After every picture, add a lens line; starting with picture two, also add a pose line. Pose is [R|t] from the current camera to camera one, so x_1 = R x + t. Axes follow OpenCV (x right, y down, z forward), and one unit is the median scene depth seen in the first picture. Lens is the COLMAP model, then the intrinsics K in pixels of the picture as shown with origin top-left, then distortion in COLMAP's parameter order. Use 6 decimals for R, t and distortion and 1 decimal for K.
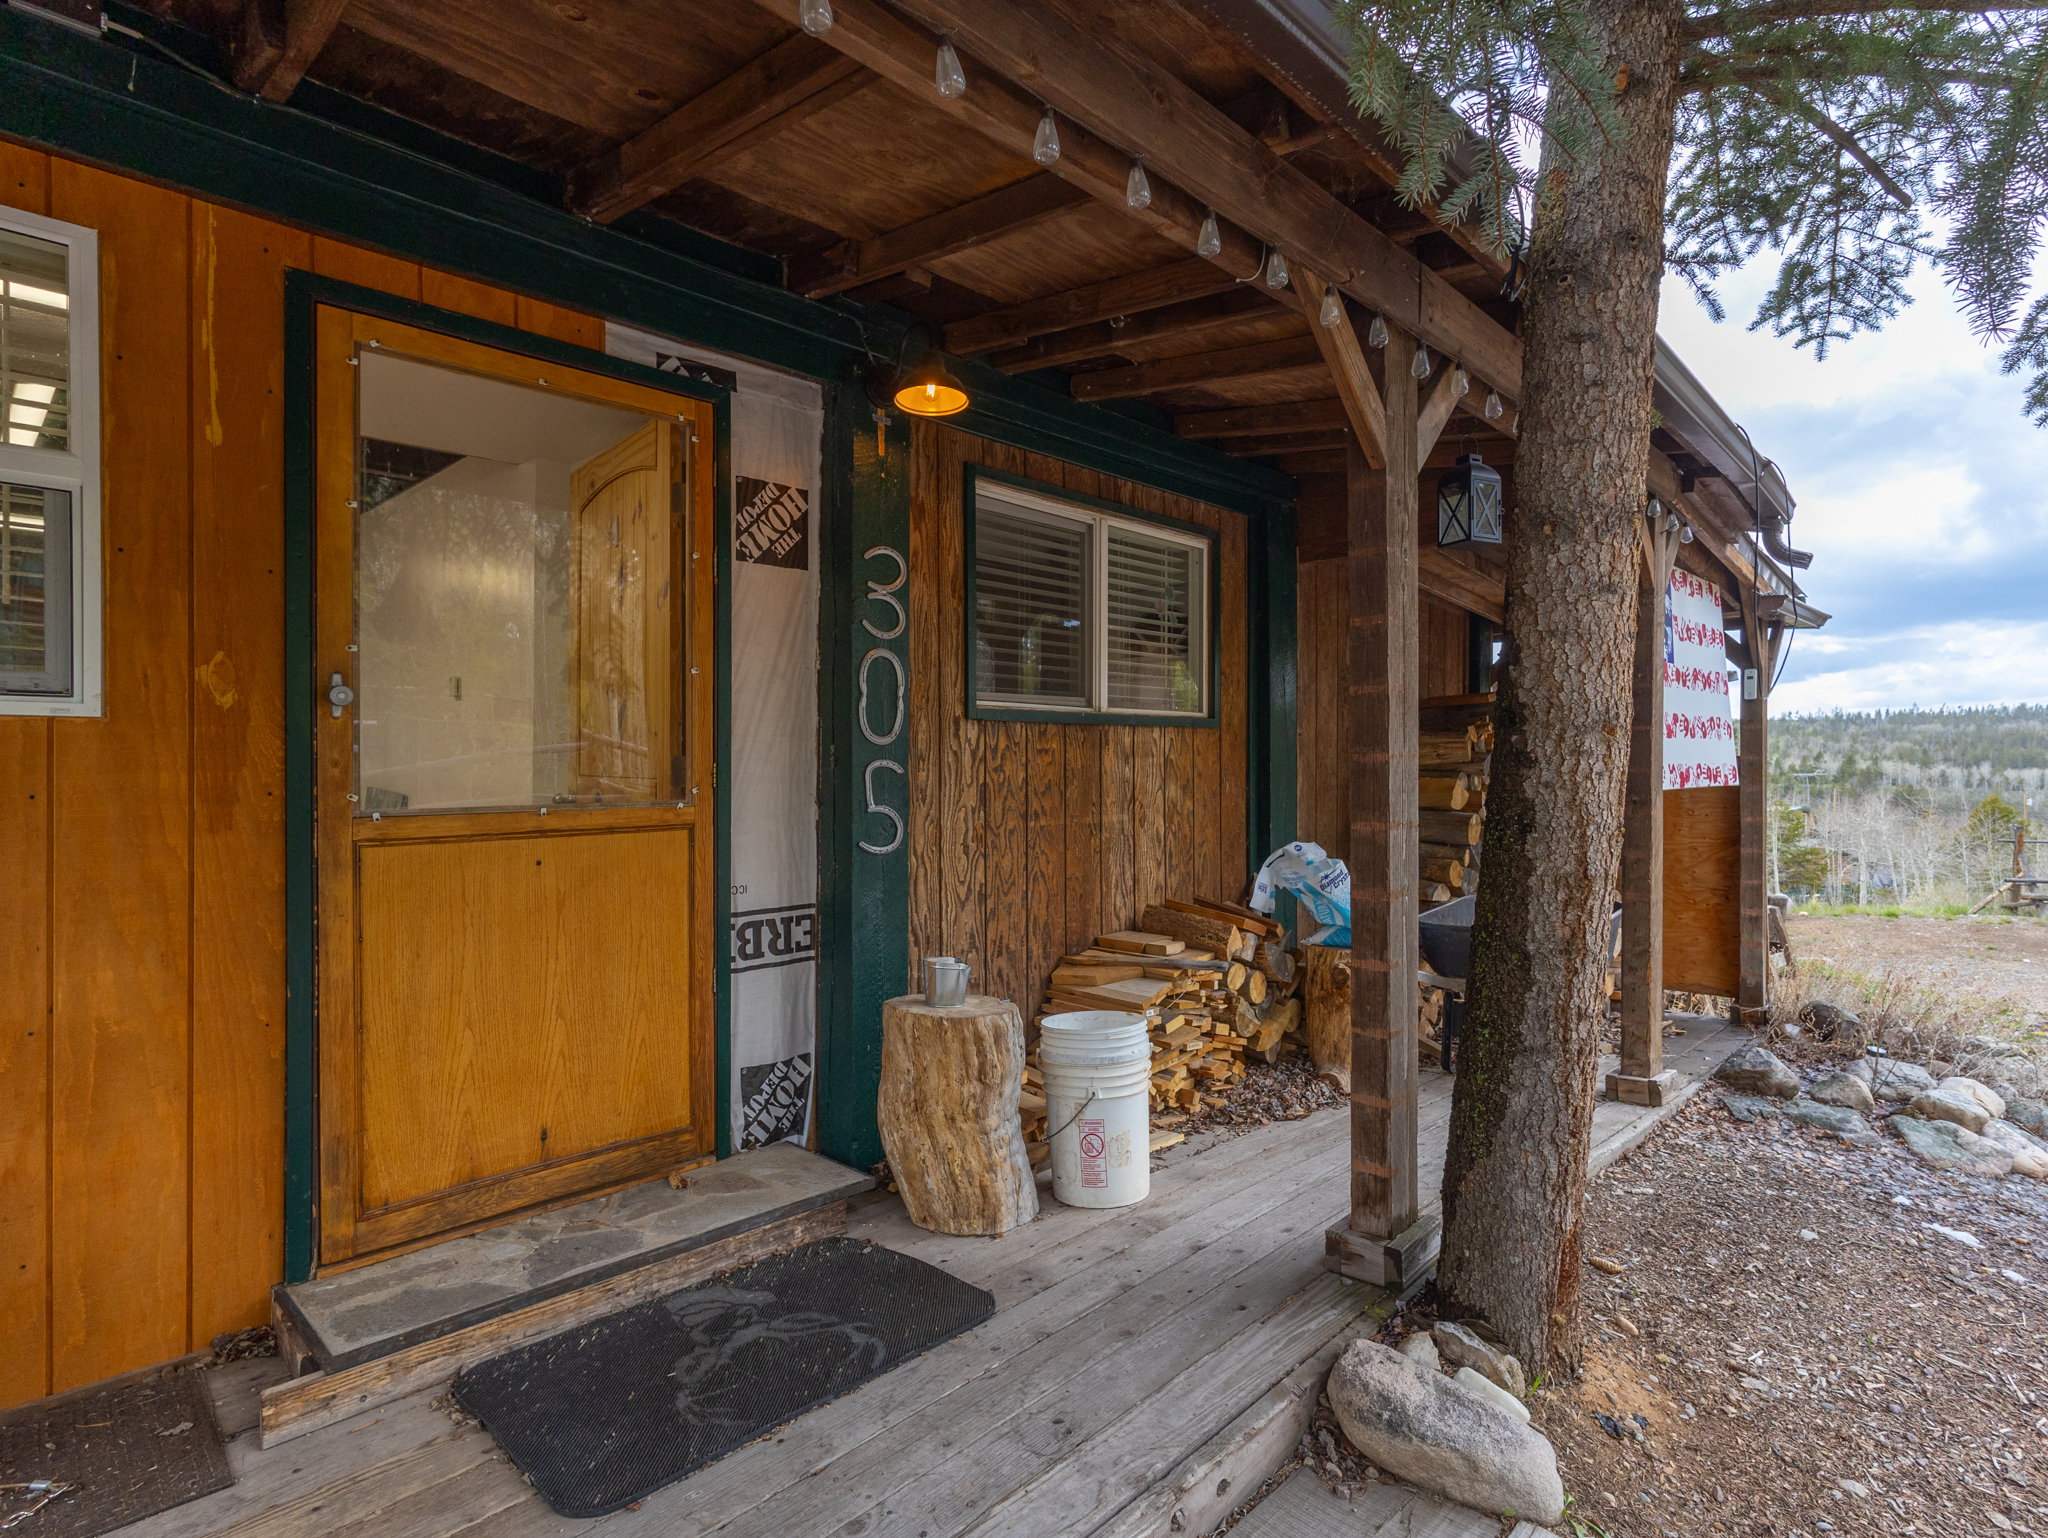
lens RADIAL K [[1075.4, 0, 1040.7], [0, 1075.4, 771.9], [0, 0, 1]] dist [-0.002611, 0.003551]
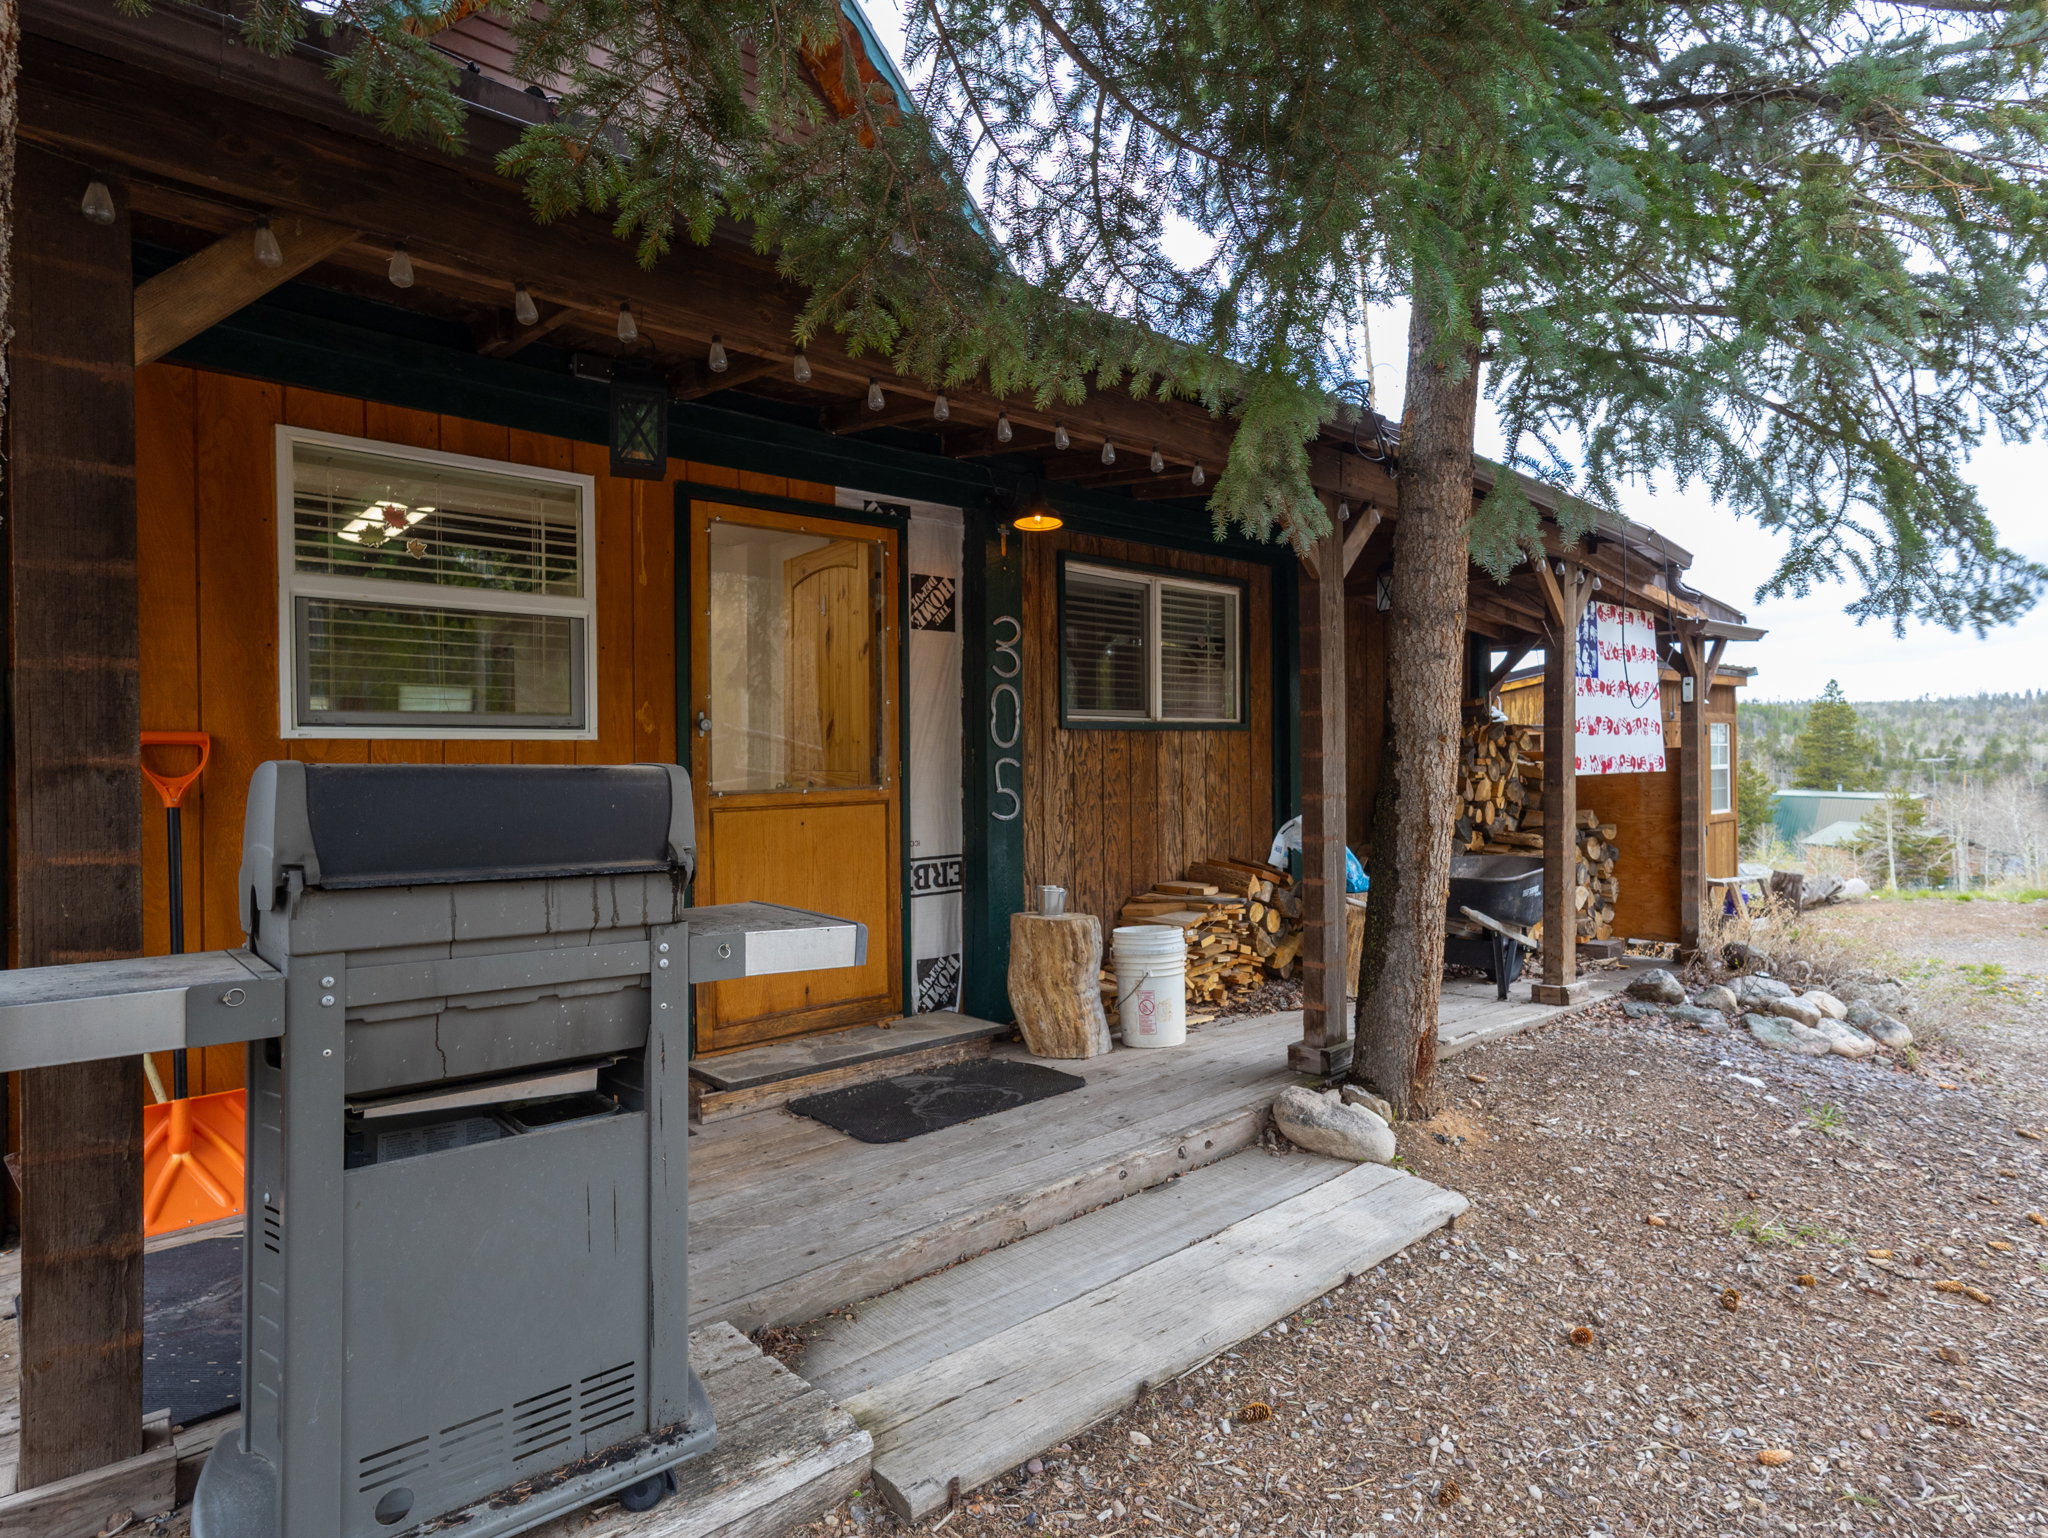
lens RADIAL K [[1075.4, 0, 1016.3], [0, 1075.4, 761.9], [0, 0, 1]] dist [-0.002611, 0.003551]
pose [[0.995411, -0.008317, -0.095326, 0.010677], [0.008134, 0.999964, -0.002304, -0.002157], [0.095342, 0.001518, 0.995443, -0.504440]]
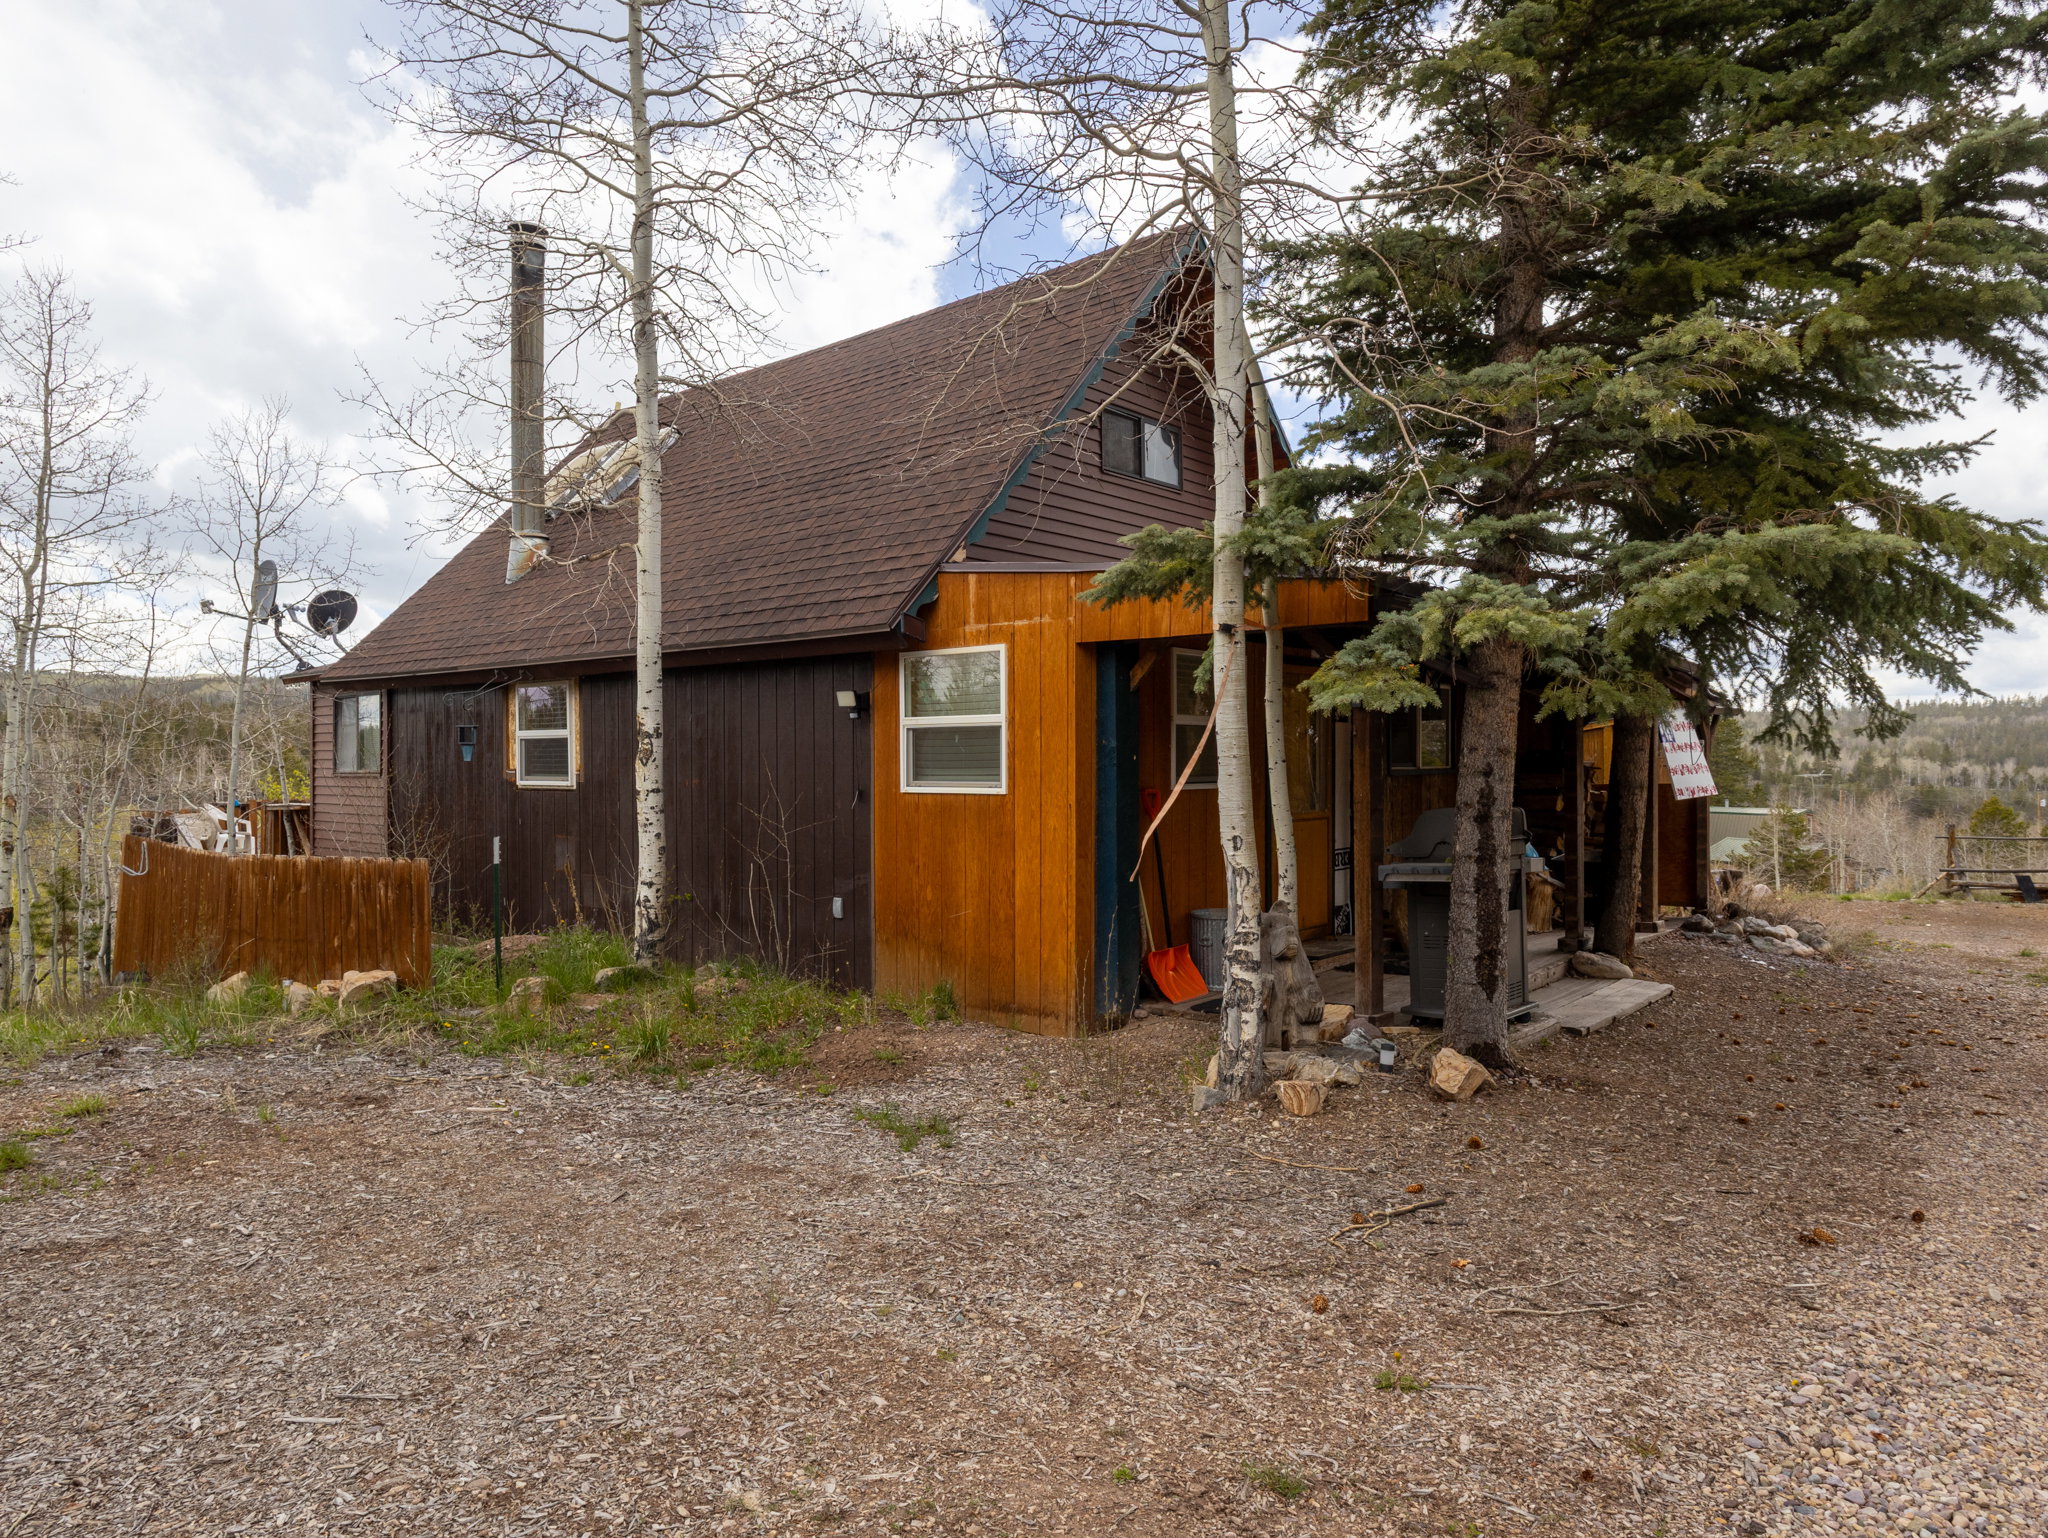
lens RADIAL K [[1283.9, 0, 1030.9], [0, 1283.9, 766.3], [0, 0, 1]] dist [0.008718, 0.009375]
pose [[0.997703, -0.002592, 0.067686, -1.192121], [0.002882, 0.999987, -0.004191, -0.064485], [-0.067674, 0.004376, 0.997698, -2.091753]]
